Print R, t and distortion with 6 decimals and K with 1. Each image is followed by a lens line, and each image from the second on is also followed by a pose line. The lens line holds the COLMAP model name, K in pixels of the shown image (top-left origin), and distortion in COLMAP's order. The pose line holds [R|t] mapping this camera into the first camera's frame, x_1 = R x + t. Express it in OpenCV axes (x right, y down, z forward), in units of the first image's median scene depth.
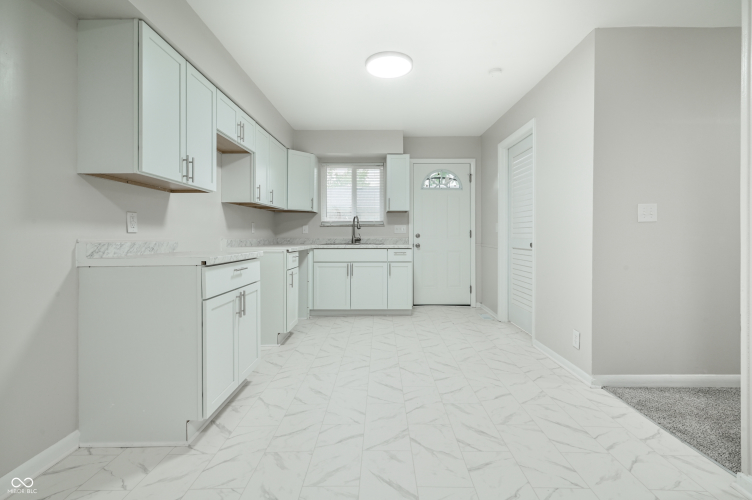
lens RADIAL K [[346.9, 0, 381.2], [0, 346.9, 232.1], [0, 0, 1]] dist [0.002799, -0.002210]
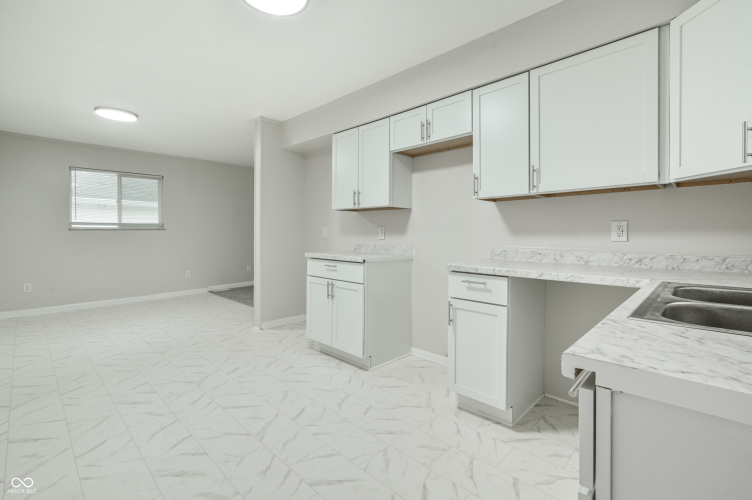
lens RADIAL K [[346.9, 0, 371.8], [0, 346.9, 234.5], [0, 0, 1]] dist [0.002799, -0.002210]
pose [[-0.706944, 0.001275, -0.707268, 0.374348], [0.004570, 0.999986, -0.002765, -0.012612], [0.707255, -0.005187, -0.706940, 1.648716]]
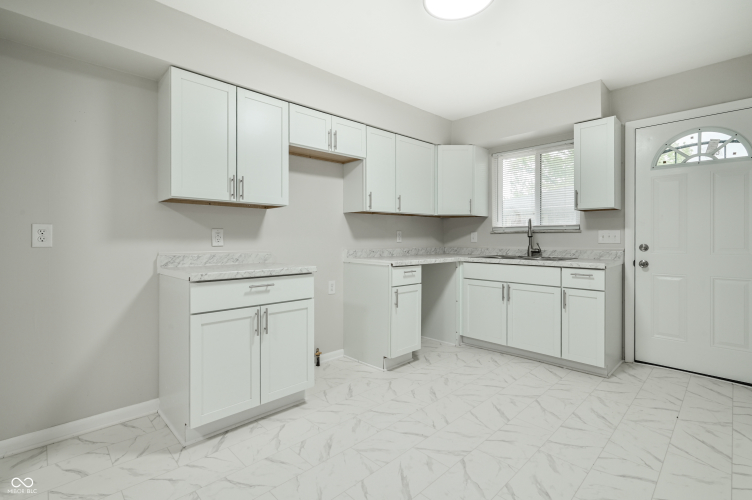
lens RADIAL K [[346.9, 0, 370.9], [0, 346.9, 239.5], [0, 0, 1]] dist [0.002799, -0.002210]
pose [[0.686029, 0.003419, -0.727566, 0.394410], [0.006472, 0.999921, 0.010801, -0.023605], [0.727545, -0.012119, 0.685953, 0.435368]]
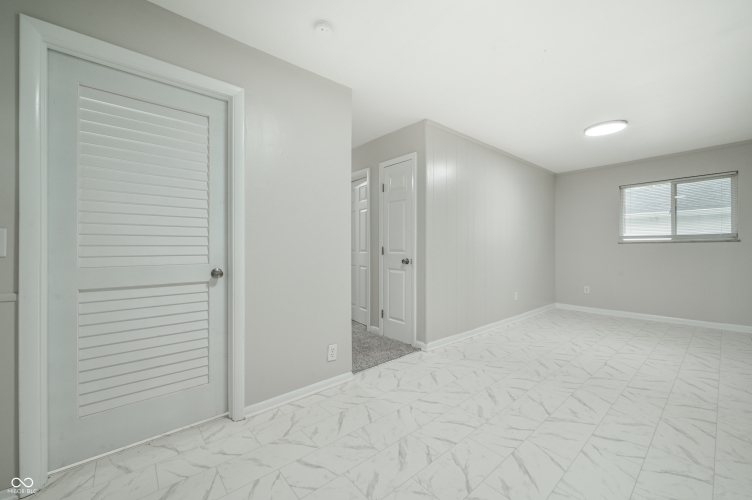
lens RADIAL K [[294.8, 0, 375.6], [0, 294.8, 248.7], [0, 0, 1]] dist [0.001605, 0.000209]
pose [[-0.643003, -0.003326, 0.765857, -0.218301], [-0.002901, 0.999994, 0.001908, -0.017380], [-0.765858, -0.000995, -0.643008, 1.418743]]
